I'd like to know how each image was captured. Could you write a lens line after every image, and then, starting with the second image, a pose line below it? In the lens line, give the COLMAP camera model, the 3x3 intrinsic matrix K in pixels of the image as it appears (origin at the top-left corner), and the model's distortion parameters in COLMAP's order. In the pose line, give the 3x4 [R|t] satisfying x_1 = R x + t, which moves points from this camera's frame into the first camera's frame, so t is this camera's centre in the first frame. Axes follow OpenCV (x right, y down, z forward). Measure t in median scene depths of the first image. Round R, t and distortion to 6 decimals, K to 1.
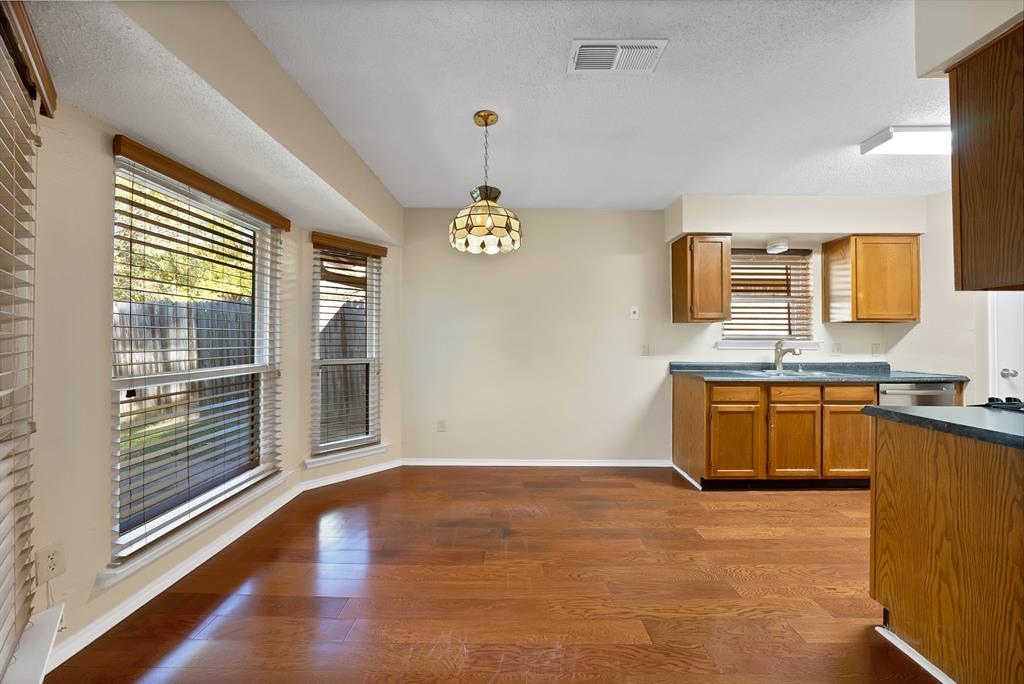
lens RADIAL K [[368.7, 0, 508.4], [0, 368.7, 337.7], [0, 0, 1]] dist [-0.018366, 0.002195]
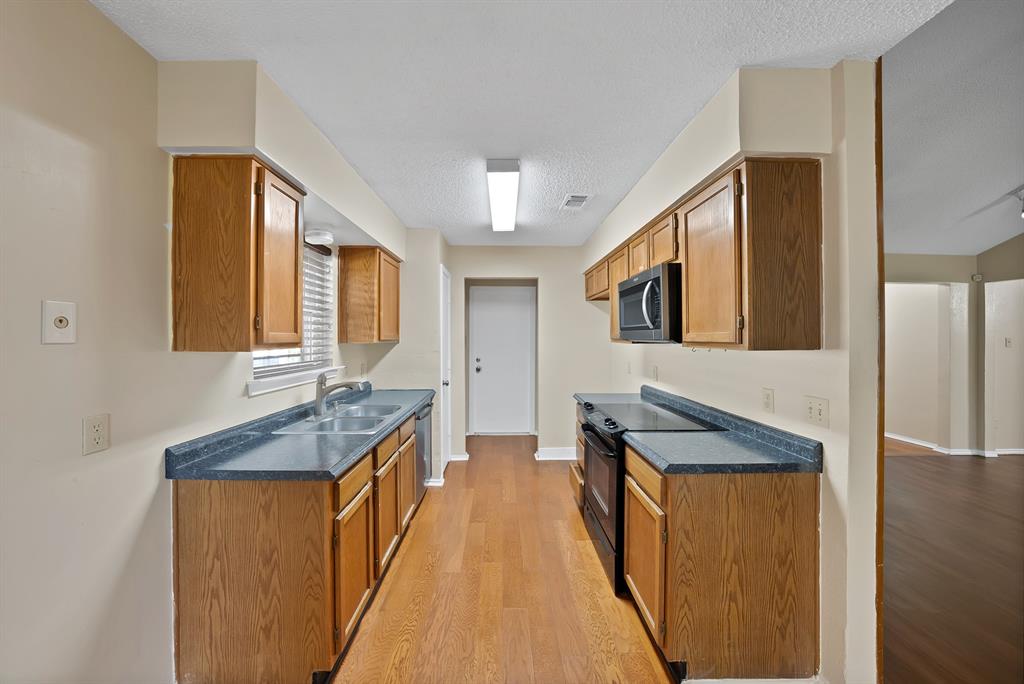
lens RADIAL K [[368.7, 0, 513.0], [0, 368.7, 337.6], [0, 0, 1]] dist [-0.018366, 0.002195]
pose [[-0.041279, -0.004480, 0.999138, 0.031211], [-0.010021, 0.999942, 0.004070, -0.063845], [-0.999097, -0.009845, -0.041322, 0.678979]]
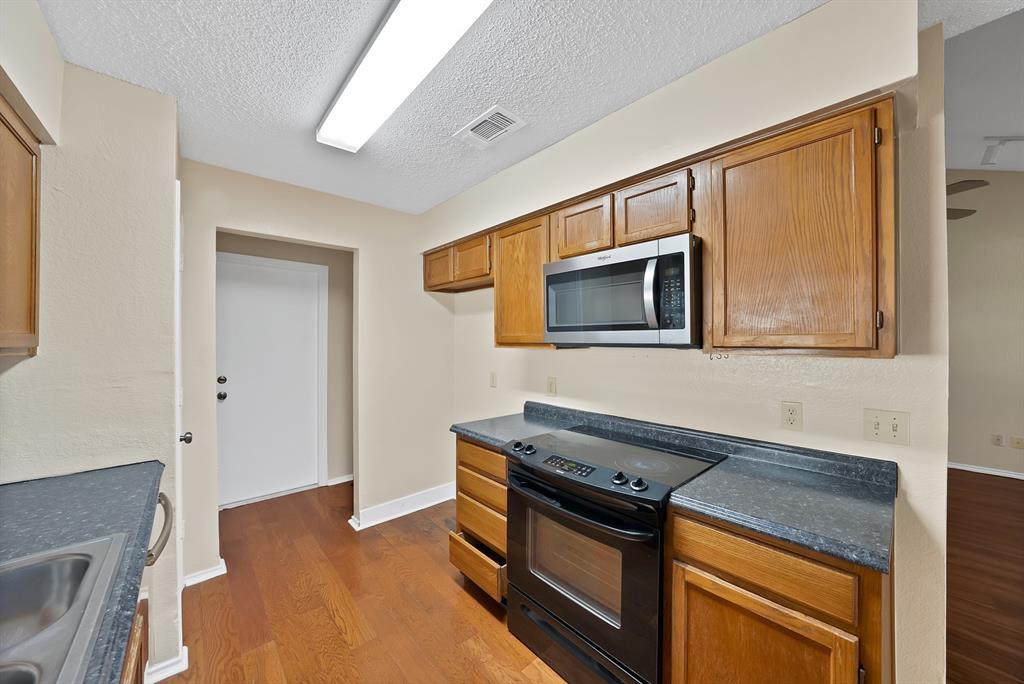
lens RADIAL K [[368.7, 0, 509.9], [0, 368.7, 341.1], [0, 0, 1]] dist [-0.018366, 0.002195]
pose [[-0.673358, -0.004213, 0.739305, 0.459661], [-0.009347, 0.999952, -0.002815, -0.060647], [-0.739258, -0.008806, -0.673365, 0.842623]]
